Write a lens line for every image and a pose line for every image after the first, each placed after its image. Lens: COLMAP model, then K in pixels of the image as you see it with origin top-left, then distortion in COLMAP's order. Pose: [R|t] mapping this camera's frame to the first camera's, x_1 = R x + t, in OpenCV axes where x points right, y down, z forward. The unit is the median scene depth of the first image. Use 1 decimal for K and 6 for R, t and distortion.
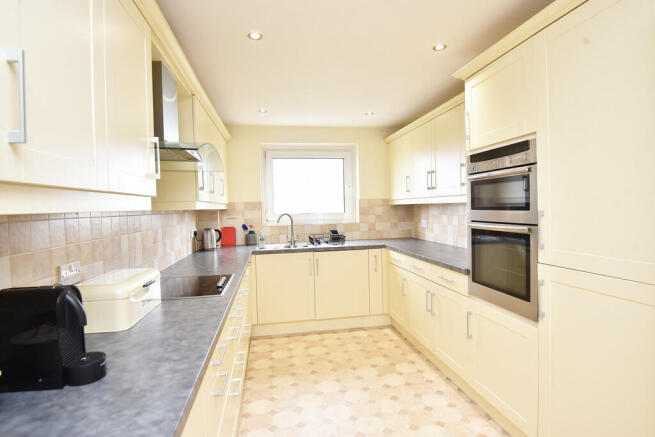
lens RADIAL K [[349.8, 0, 326.8], [0, 349.8, 216.8], [0, 0, 1]] dist [0.000068, -0.000171]
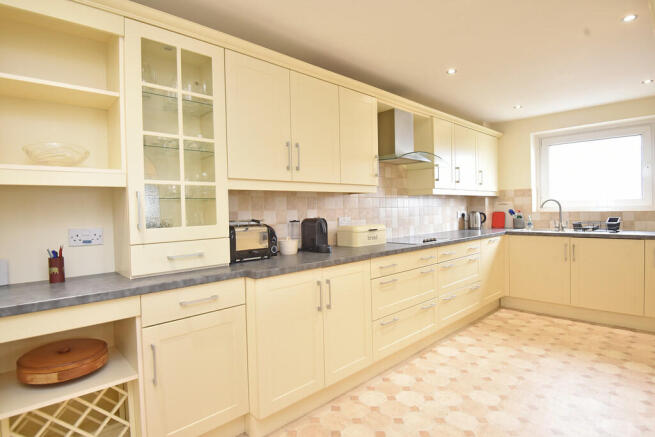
lens RADIAL K [[345.3, 0, 326.9], [0, 345.3, 216.9], [0, 0, 1]] dist [-0.000106, -0.000012]
pose [[0.571204, 0.037062, -0.819971, 0.369695], [-0.018511, 0.999308, 0.032273, 0.023384], [0.820600, -0.003256, 0.571494, -0.126870]]
